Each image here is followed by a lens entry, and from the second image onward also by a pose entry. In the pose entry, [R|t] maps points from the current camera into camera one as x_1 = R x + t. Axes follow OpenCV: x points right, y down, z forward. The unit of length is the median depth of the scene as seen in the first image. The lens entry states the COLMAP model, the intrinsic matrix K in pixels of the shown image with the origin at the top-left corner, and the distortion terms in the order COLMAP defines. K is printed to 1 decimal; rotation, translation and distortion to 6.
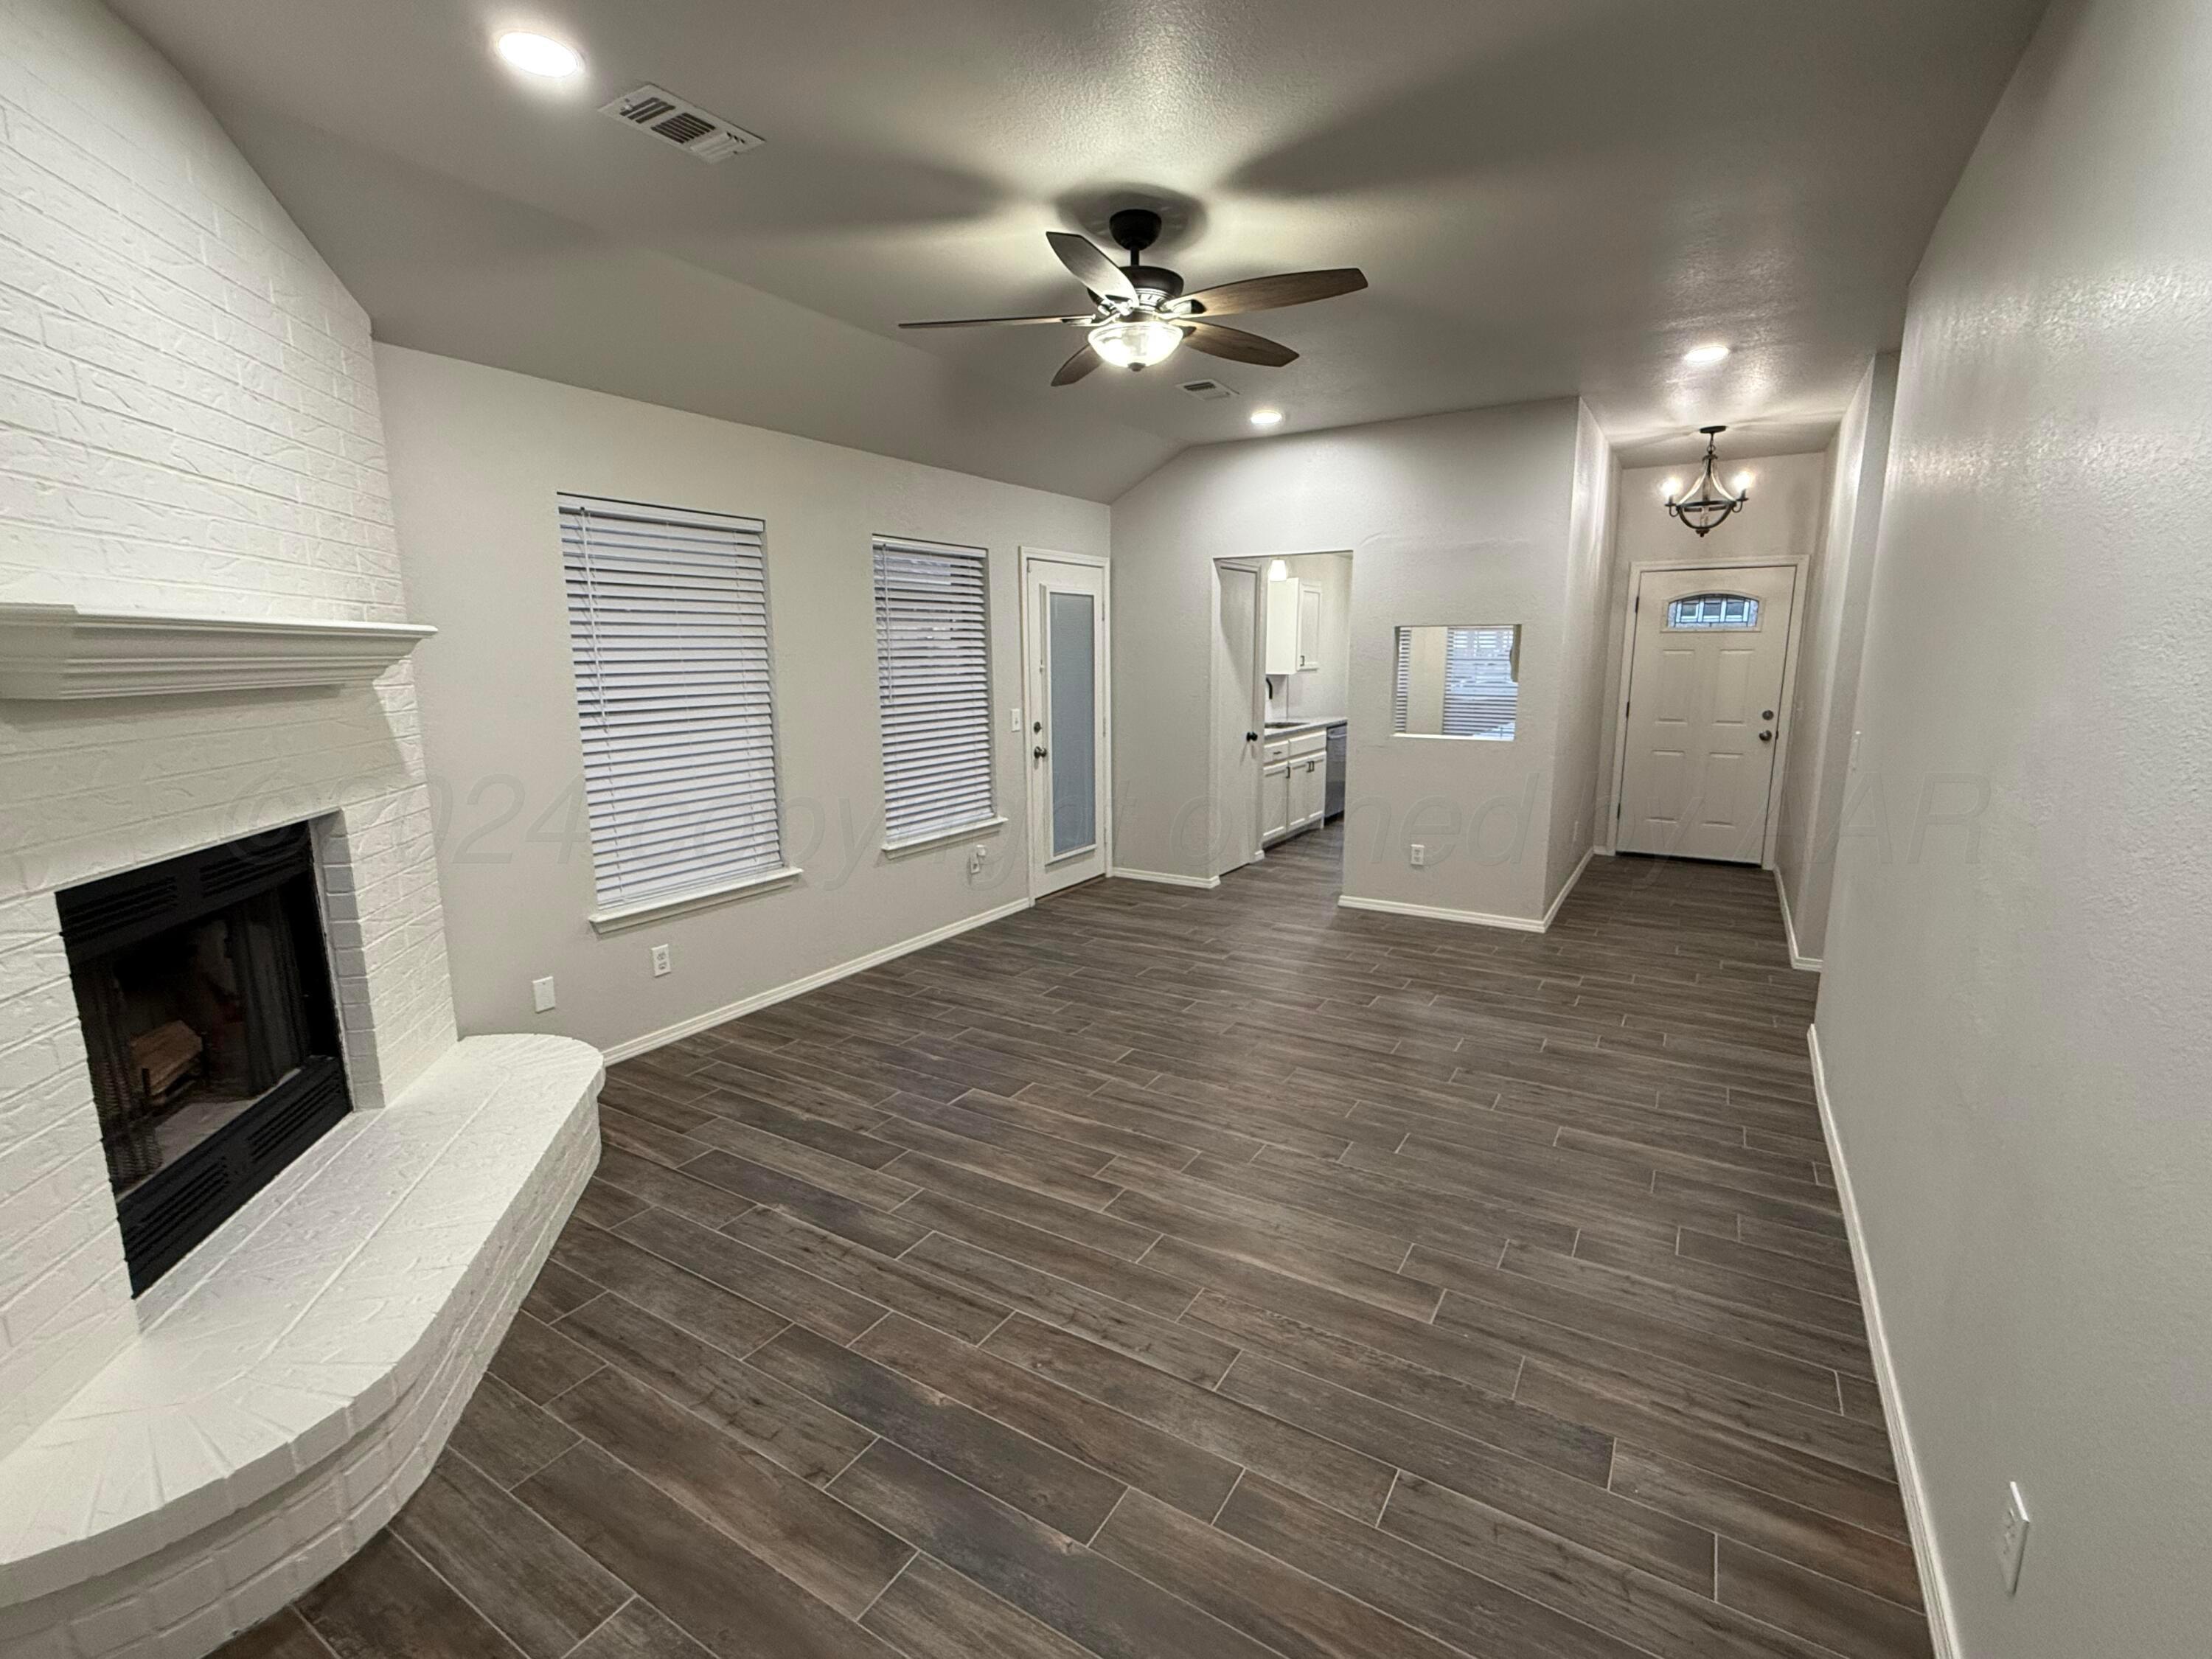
lens RADIAL K [[981.9, 0, 1108.0], [0, 981.9, 827.9], [0, 0, 1]] dist [0.000098, -0.000127]
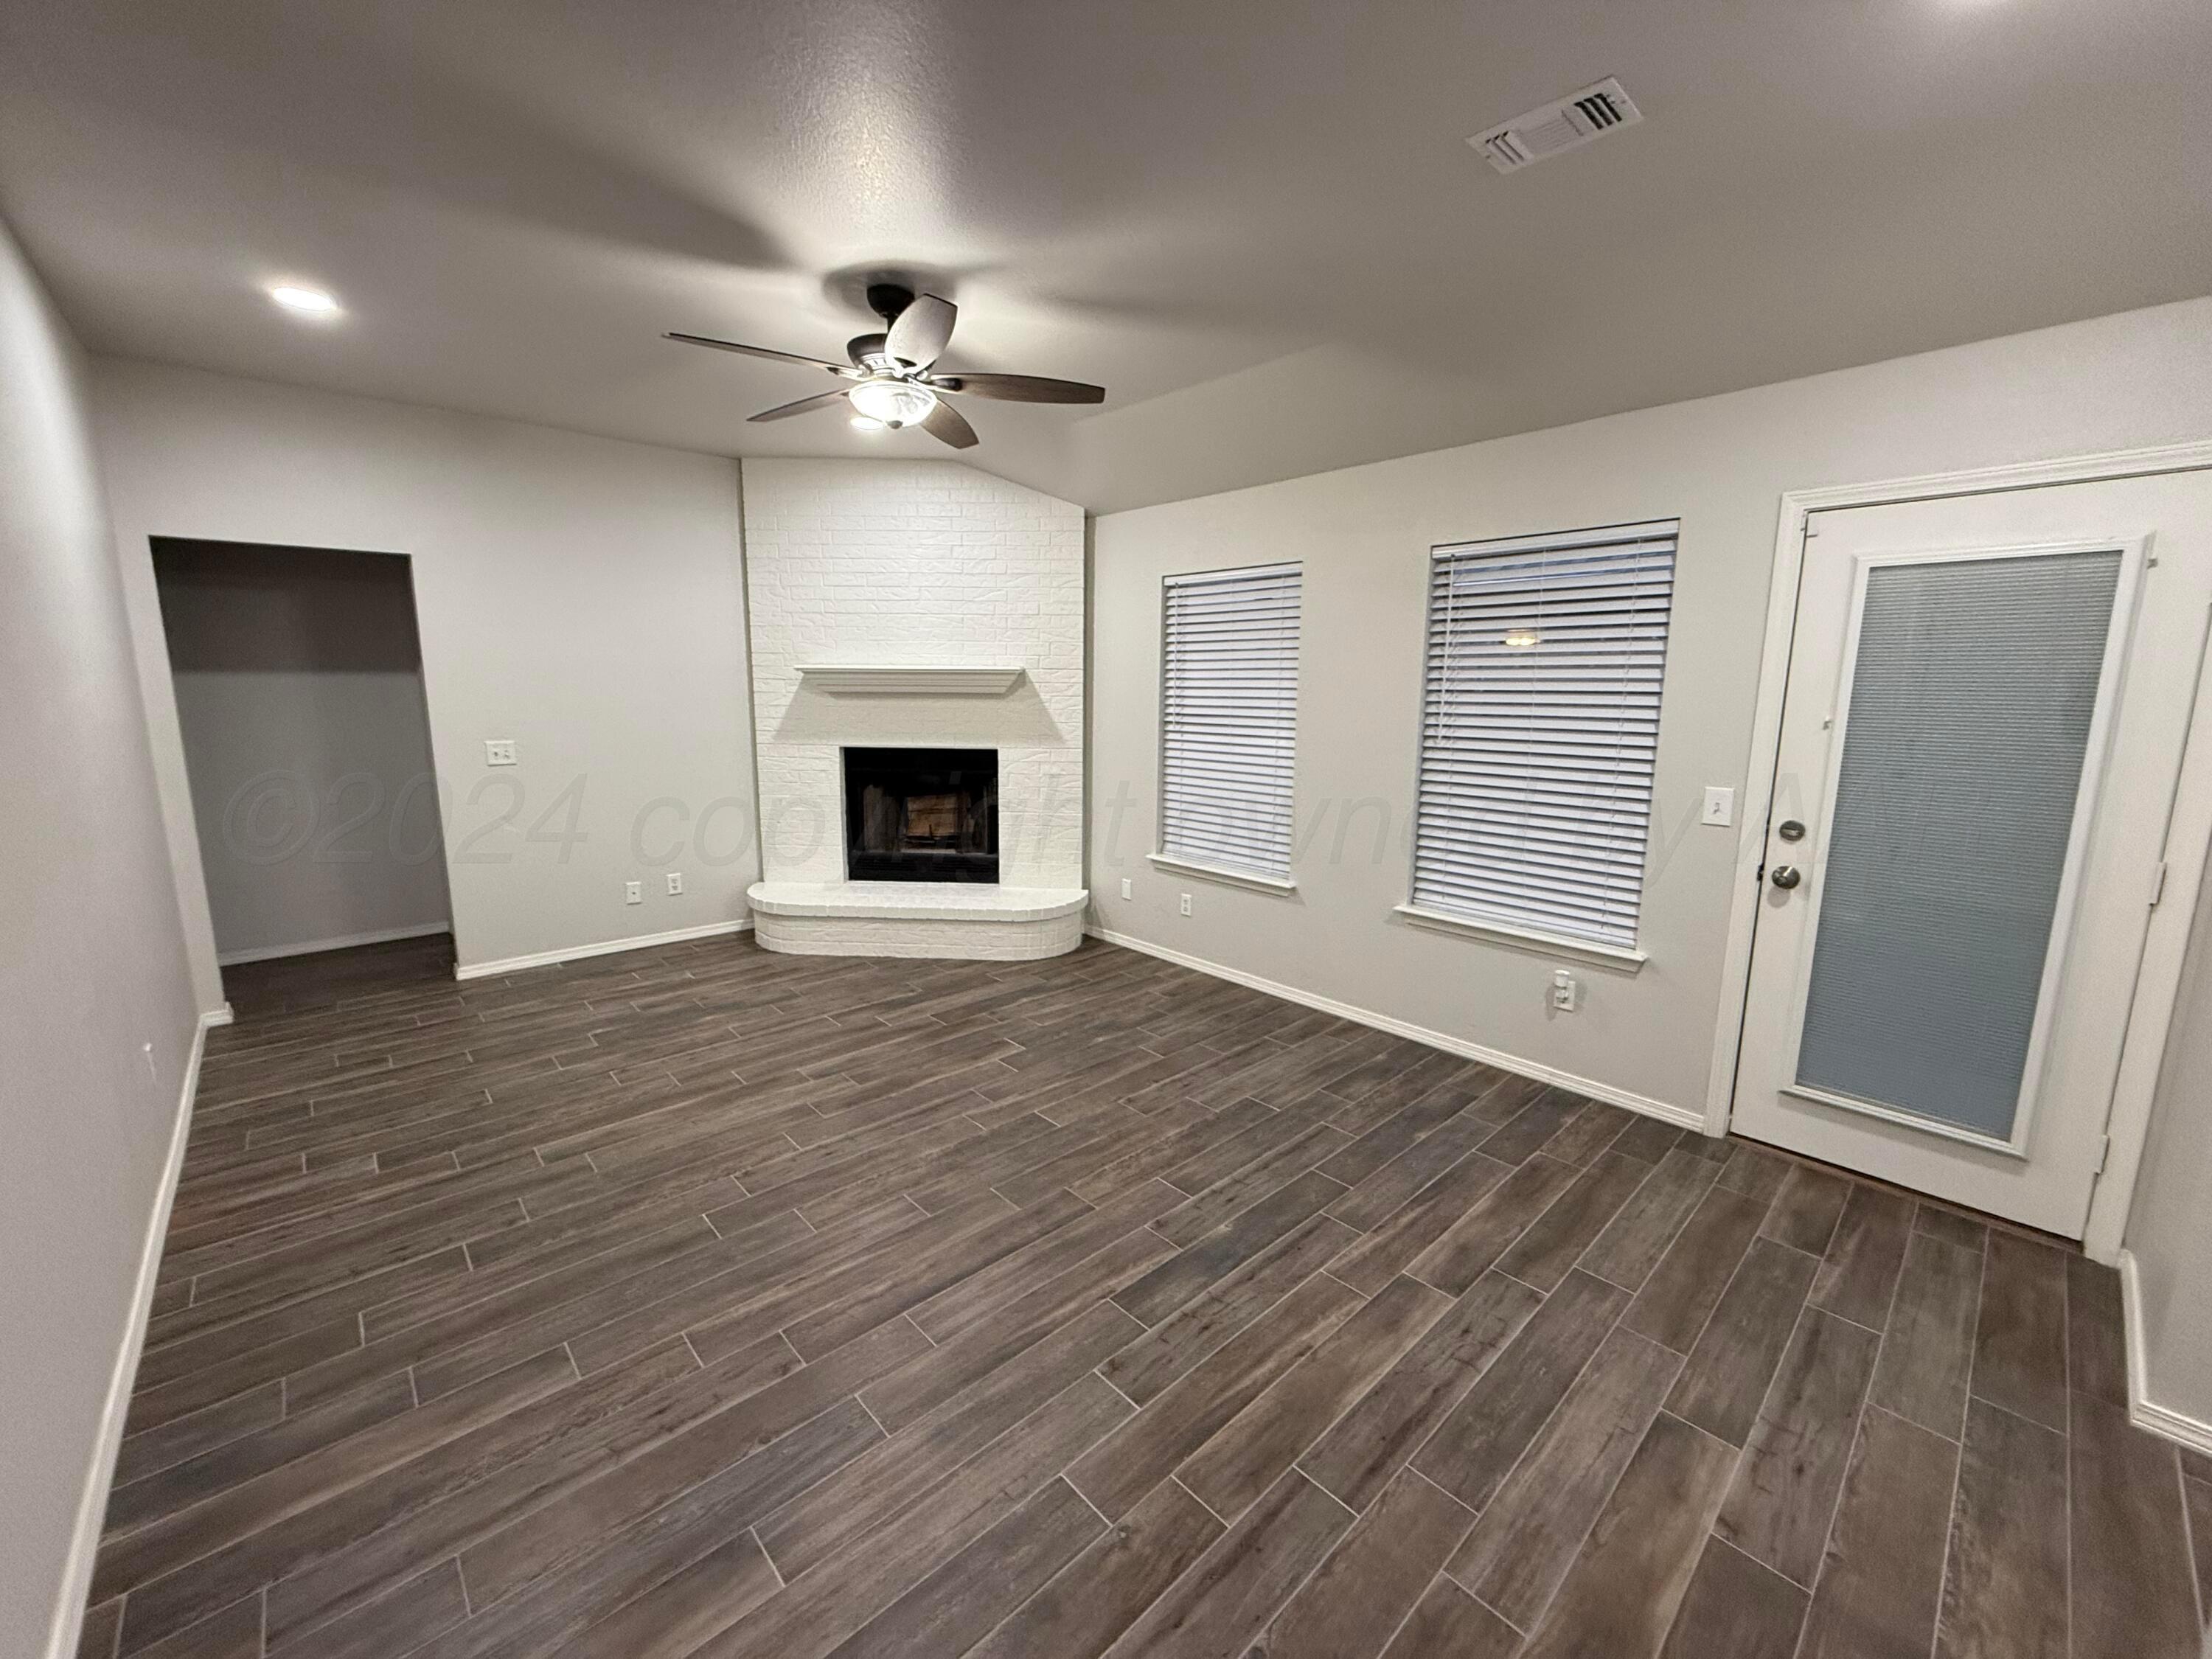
lens RADIAL K [[877.5, 0, 1102.0], [0, 877.5, 828.5], [0, 0, 1]] dist [0.000020, 0.000068]
pose [[-0.272617, 0.166484, -0.947609, 0.748437], [-0.175577, 0.959768, 0.219132, -0.223554], [0.945967, 0.226118, -0.232418, 1.193232]]
